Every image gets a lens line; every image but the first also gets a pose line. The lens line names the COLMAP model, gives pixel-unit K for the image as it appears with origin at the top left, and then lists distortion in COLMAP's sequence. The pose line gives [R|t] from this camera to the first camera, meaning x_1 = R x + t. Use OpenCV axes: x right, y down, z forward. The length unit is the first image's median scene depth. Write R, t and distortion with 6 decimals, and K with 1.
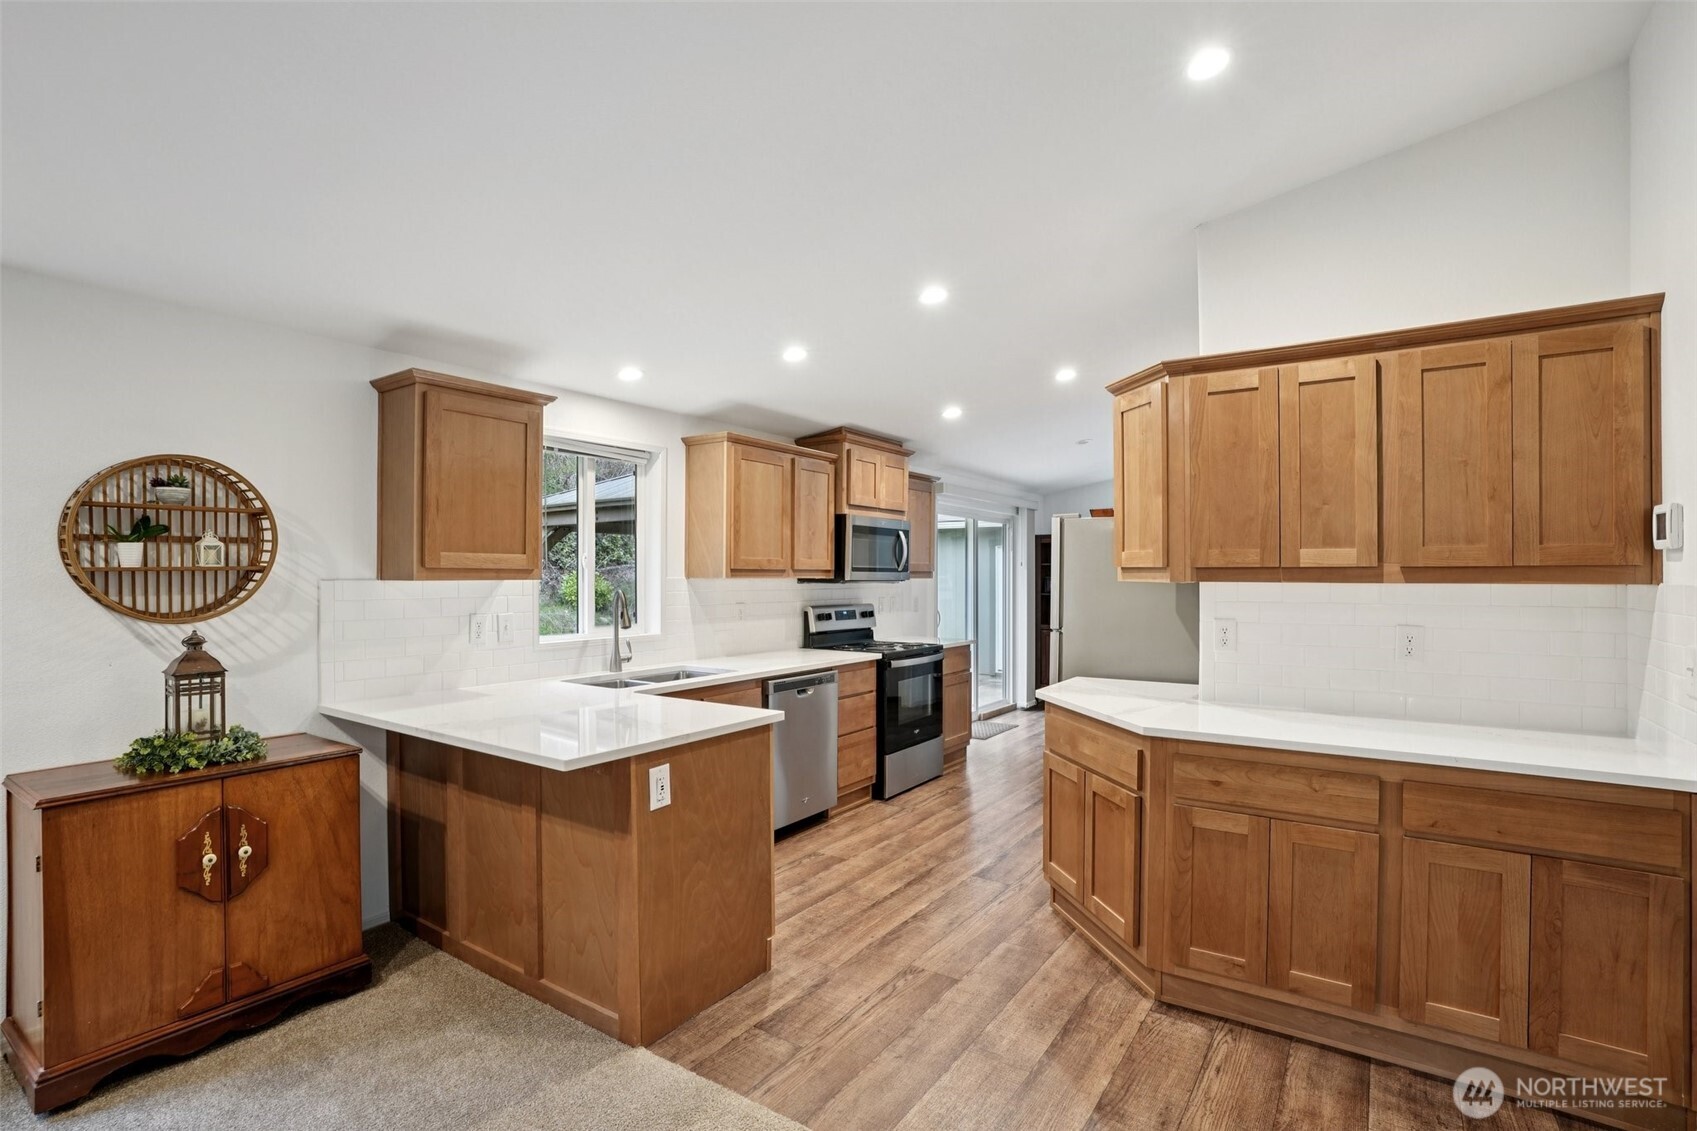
lens RADIAL K [[797.6, 0, 846.2], [0, 797.6, 589.1], [0, 0, 1]] dist [-0.057960, 0.030943]
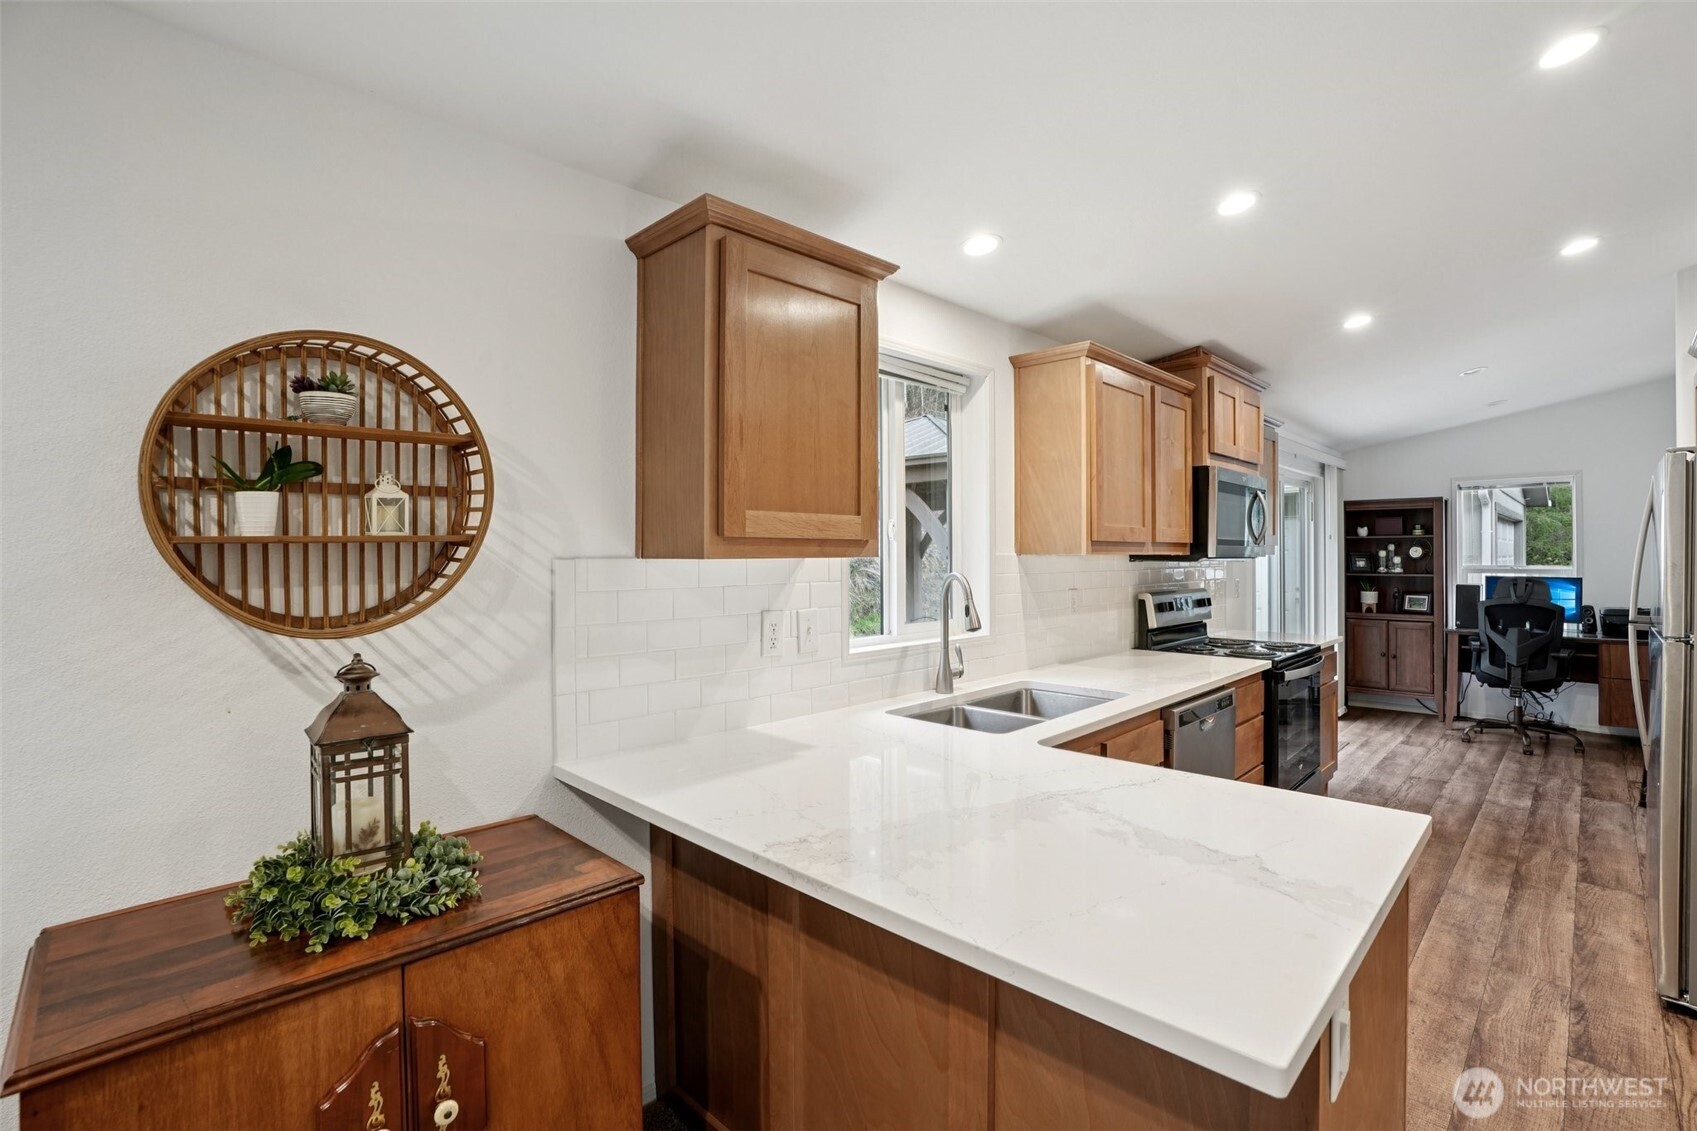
lens RADIAL K [[760.4, 0, 848.5], [0, 760.4, 565.5], [0, 0, 1]] dist [-0.058631, 0.022622]
pose [[0.986249, -0.002401, -0.165247, -0.385525], [0.002086, 0.999996, -0.002081, -0.005095], [0.165251, 0.001708, 0.986250, 0.505133]]
